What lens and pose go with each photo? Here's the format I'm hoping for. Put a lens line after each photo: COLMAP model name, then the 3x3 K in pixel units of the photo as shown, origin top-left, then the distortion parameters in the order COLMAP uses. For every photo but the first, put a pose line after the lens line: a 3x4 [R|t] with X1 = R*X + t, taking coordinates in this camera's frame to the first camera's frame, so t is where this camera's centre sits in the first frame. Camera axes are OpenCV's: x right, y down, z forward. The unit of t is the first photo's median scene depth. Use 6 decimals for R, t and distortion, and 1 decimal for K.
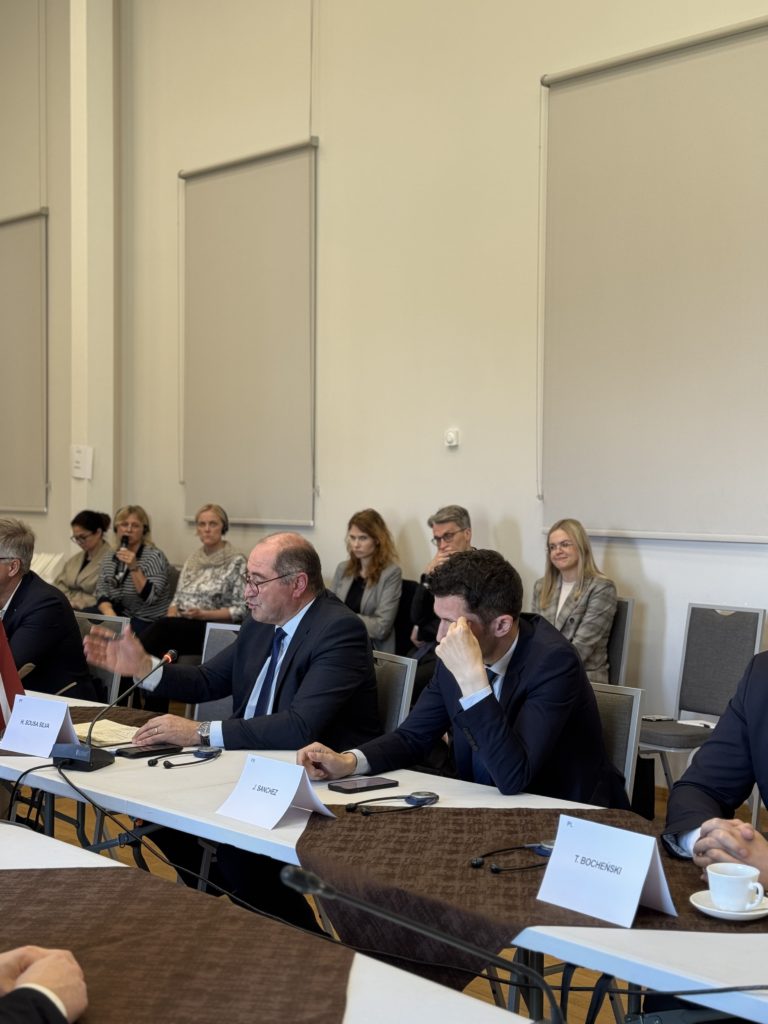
lens RADIAL K [[1485.4, 0, 399.8], [0, 1485.4, 517.9], [0, 0, 1]] dist [0.068009, -0.018195]
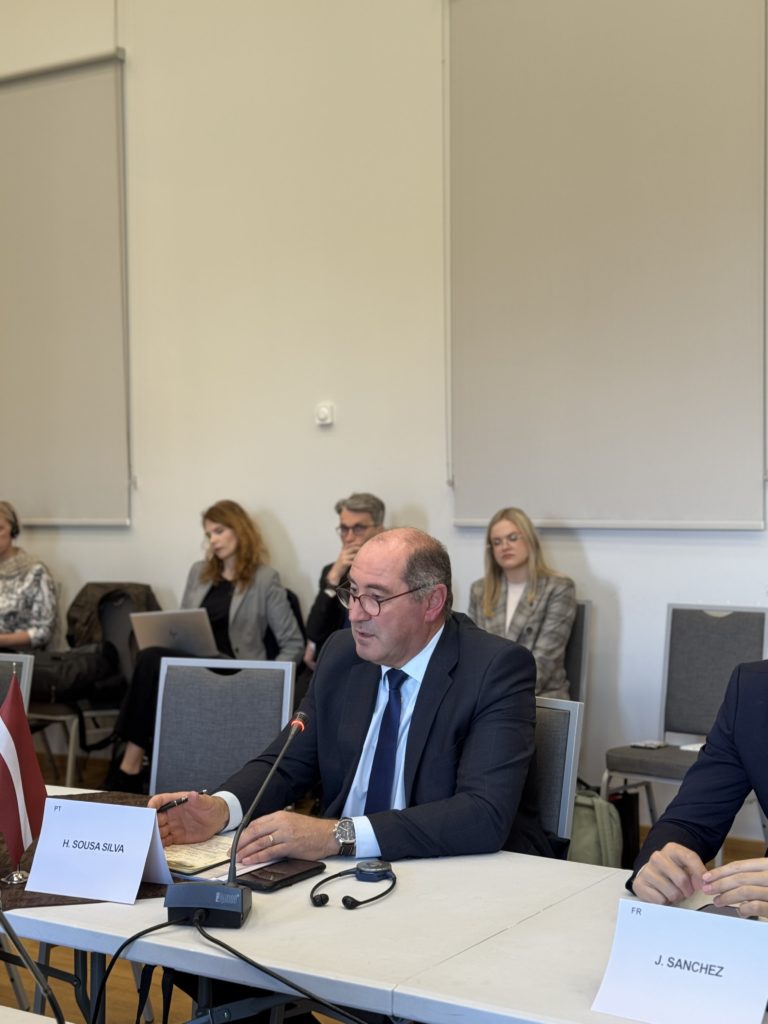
lens RADIAL K [[1489.6, 0, 390.1], [0, 1489.6, 510.1], [0, 0, 1]] dist [0.123126, -0.023383]
pose [[0.968640, -0.021437, 0.247541, -0.160109], [0.022351, 0.999750, -0.000879, 0.001412], [-0.247460, 0.006384, 0.968877, 0.212216]]
